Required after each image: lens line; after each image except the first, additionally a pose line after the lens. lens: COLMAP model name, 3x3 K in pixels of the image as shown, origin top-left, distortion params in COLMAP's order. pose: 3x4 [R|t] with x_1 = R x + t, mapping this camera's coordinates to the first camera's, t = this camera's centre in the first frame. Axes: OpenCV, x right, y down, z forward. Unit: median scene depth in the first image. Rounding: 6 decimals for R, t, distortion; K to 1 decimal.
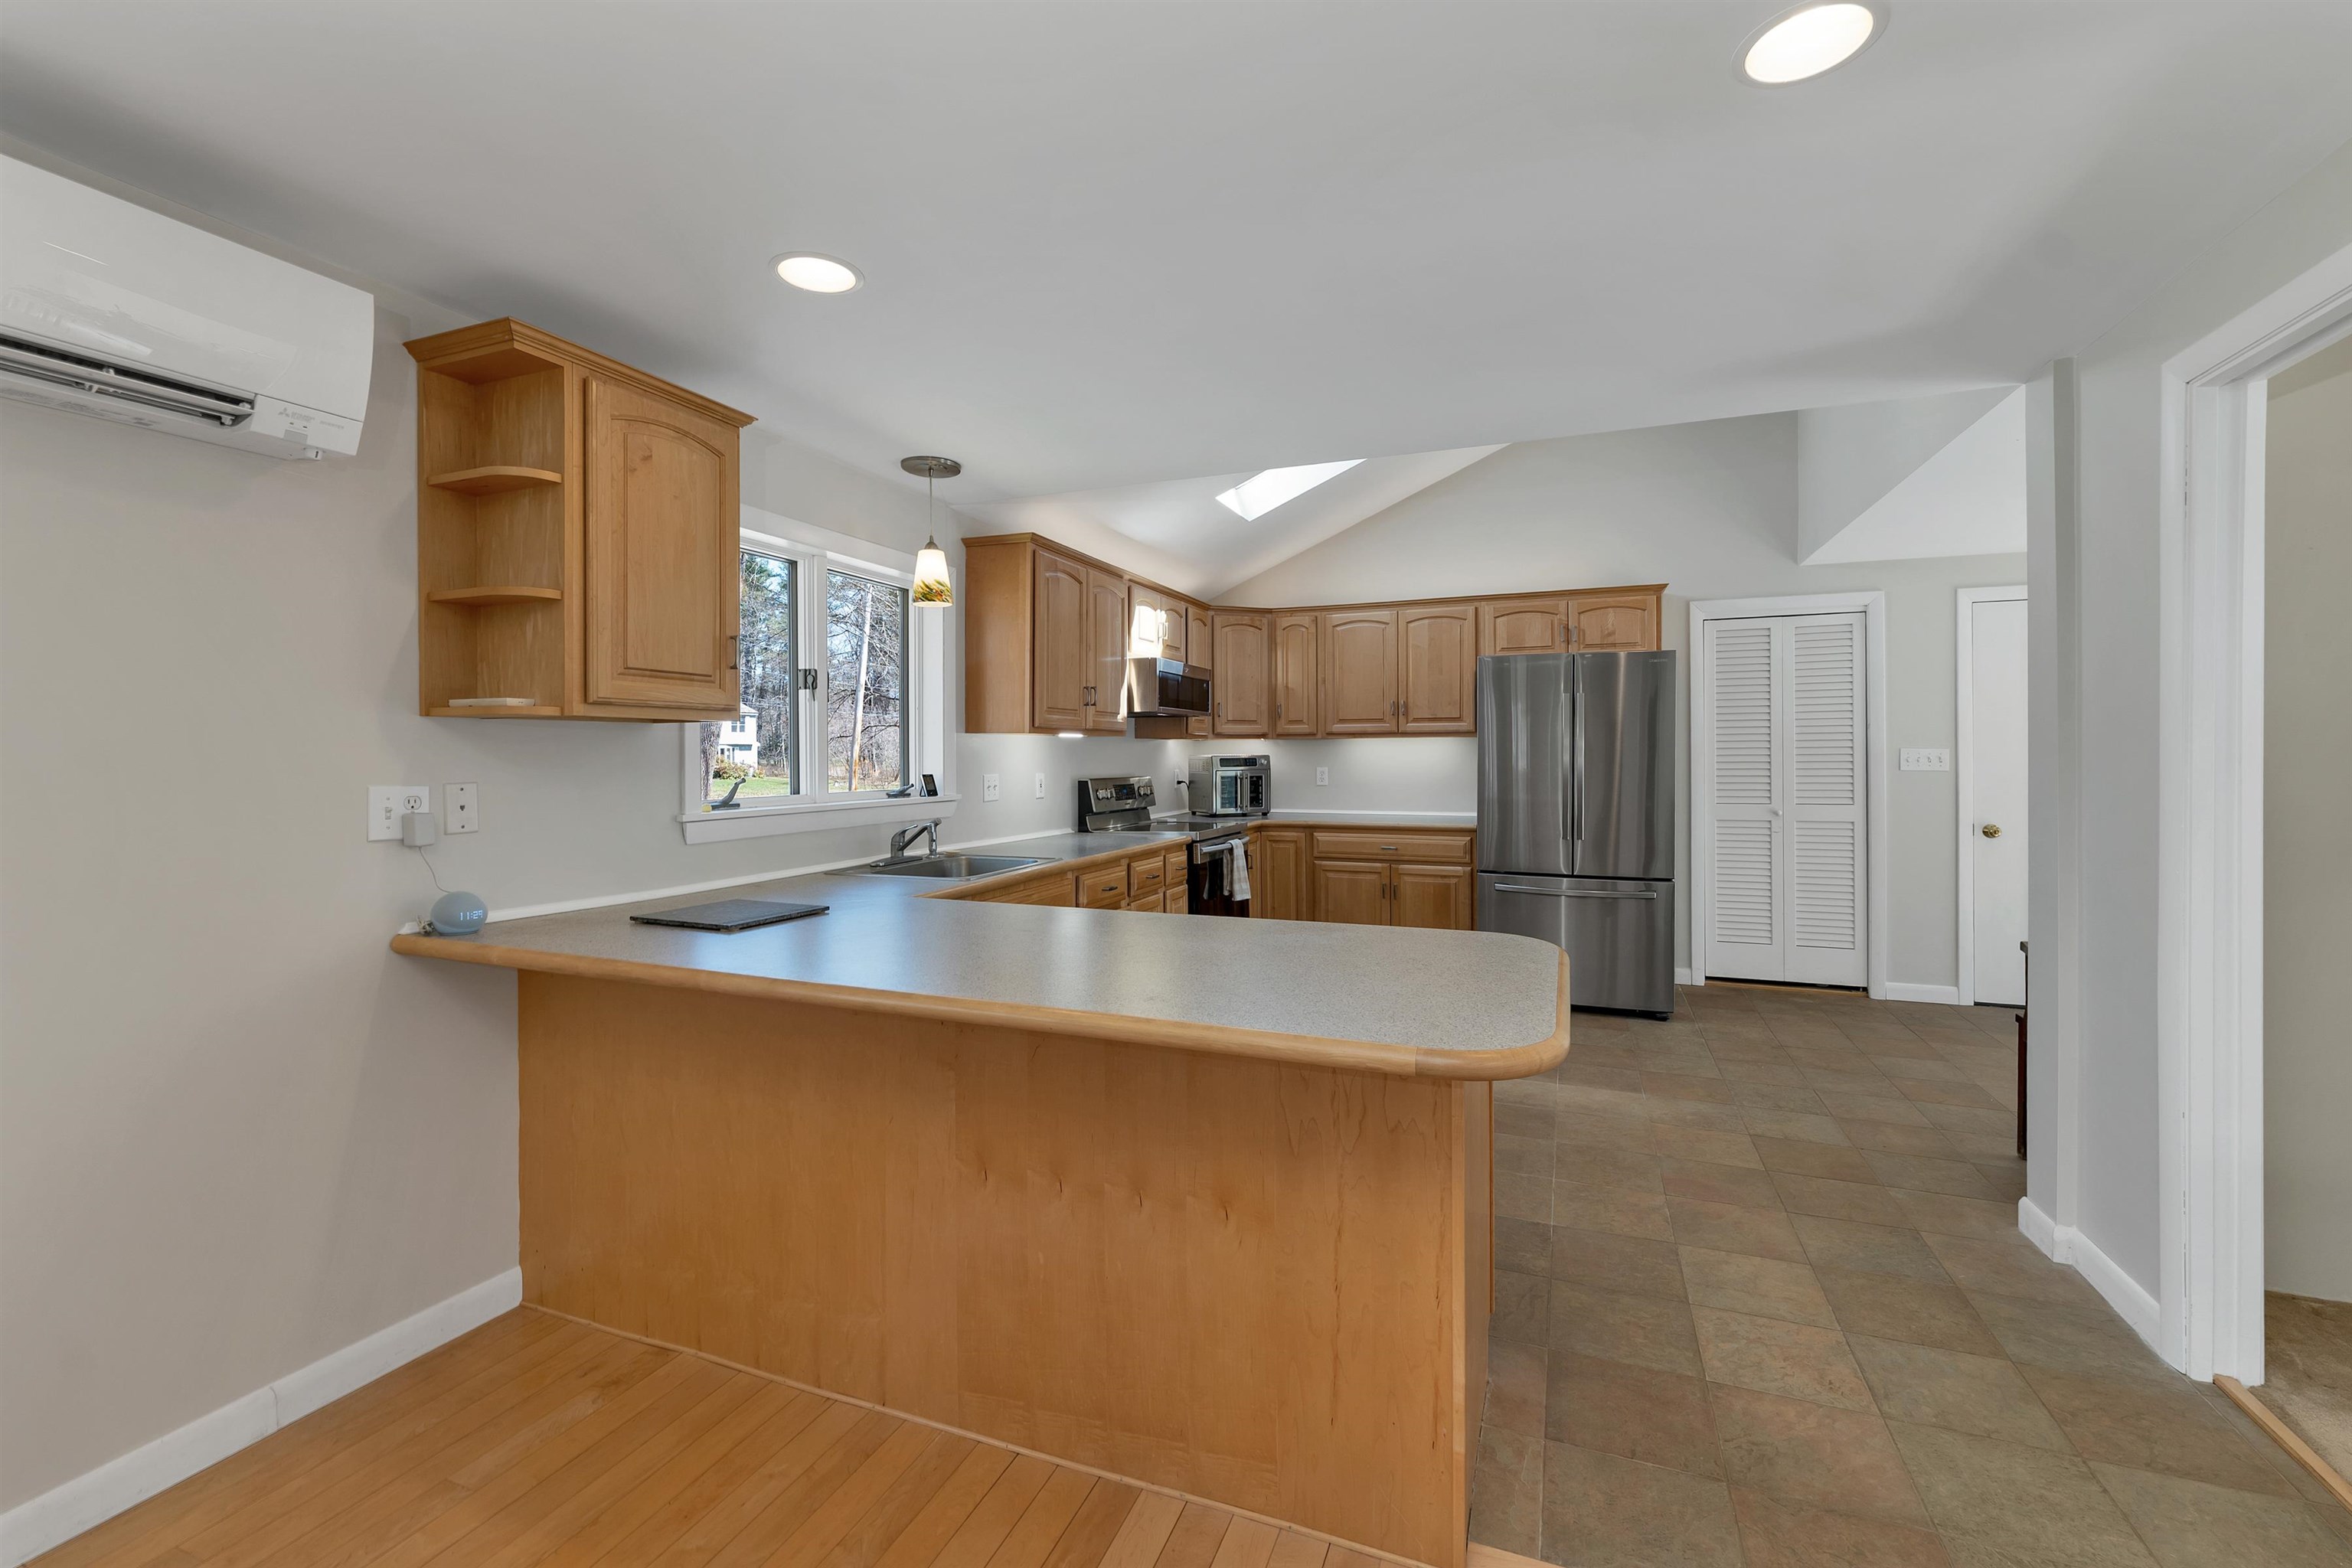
lens RADIAL K [[977.1, 0, 1173.7], [0, 977.1, 760.5], [0, 0, 1]] dist [0.000903, 0.000345]
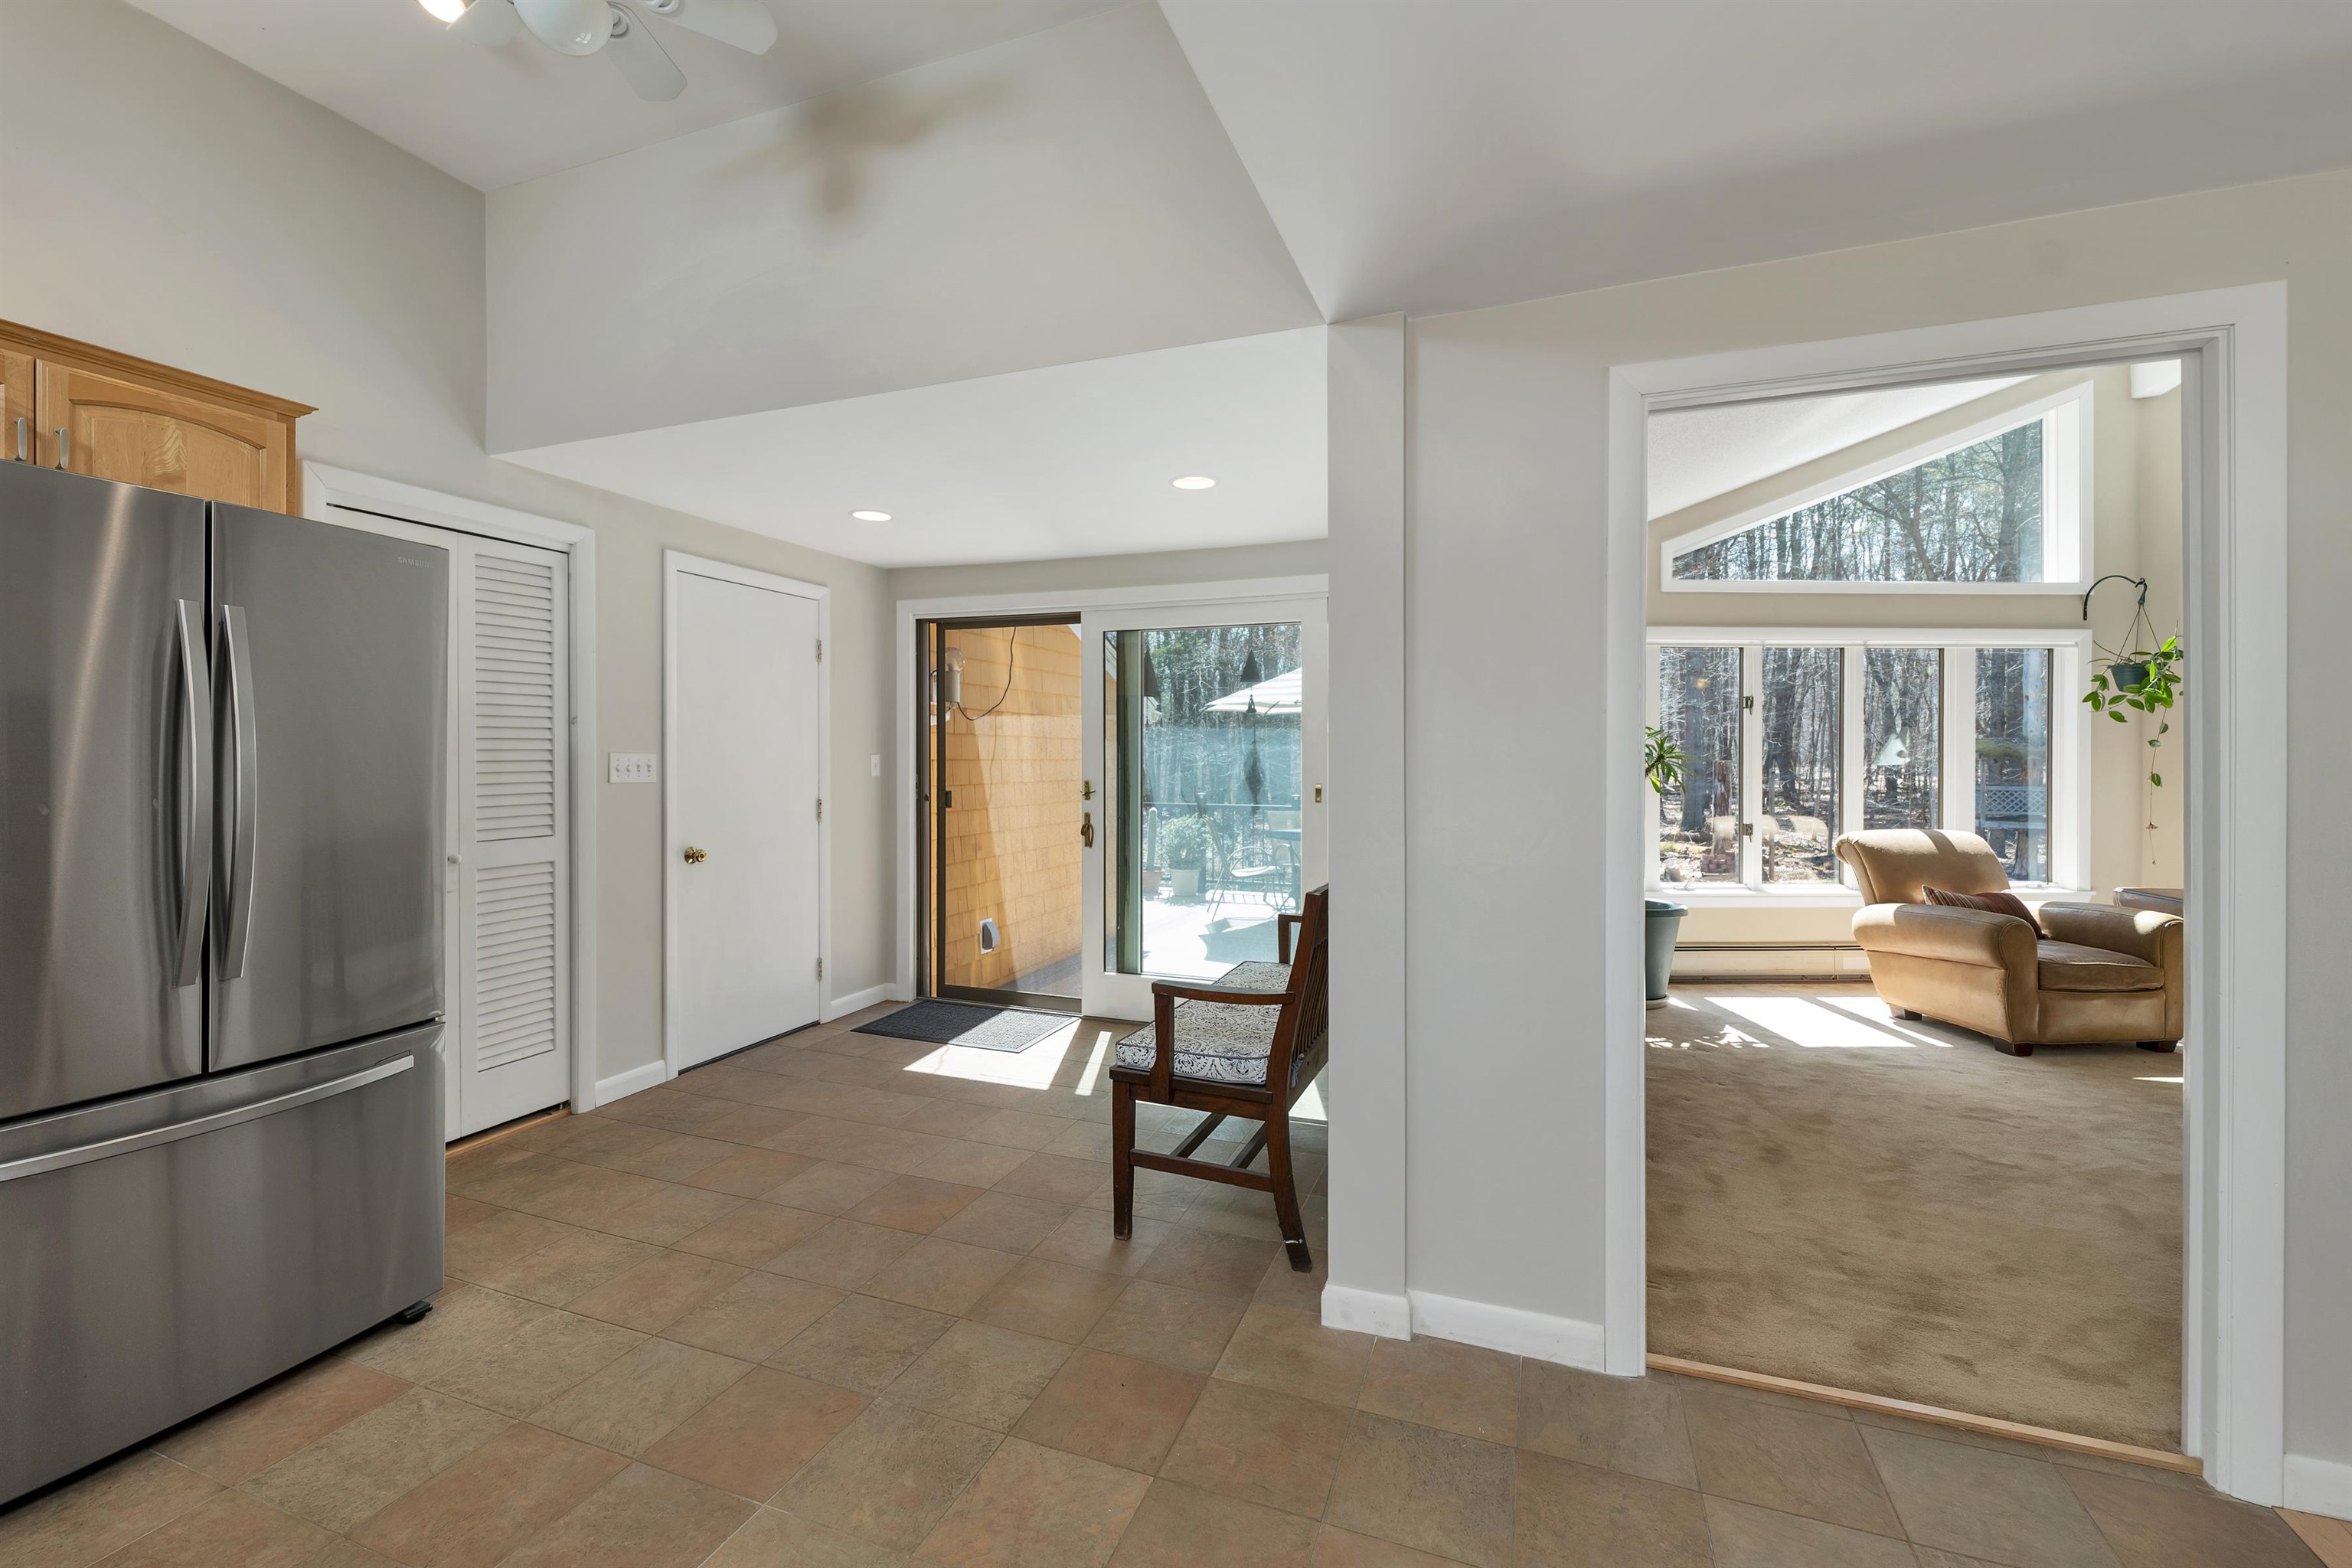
lens RADIAL K [[977.1, 0, 1173.7], [0, 977.1, 760.5], [0, 0, 1]] dist [0.000903, 0.000345]
pose [[-0.014659, -0.000728, 0.999892, 0.022810], [0.008969, 0.999959, 0.000860, -0.005371], [-0.999852, 0.008981, -0.014652, 0.872656]]
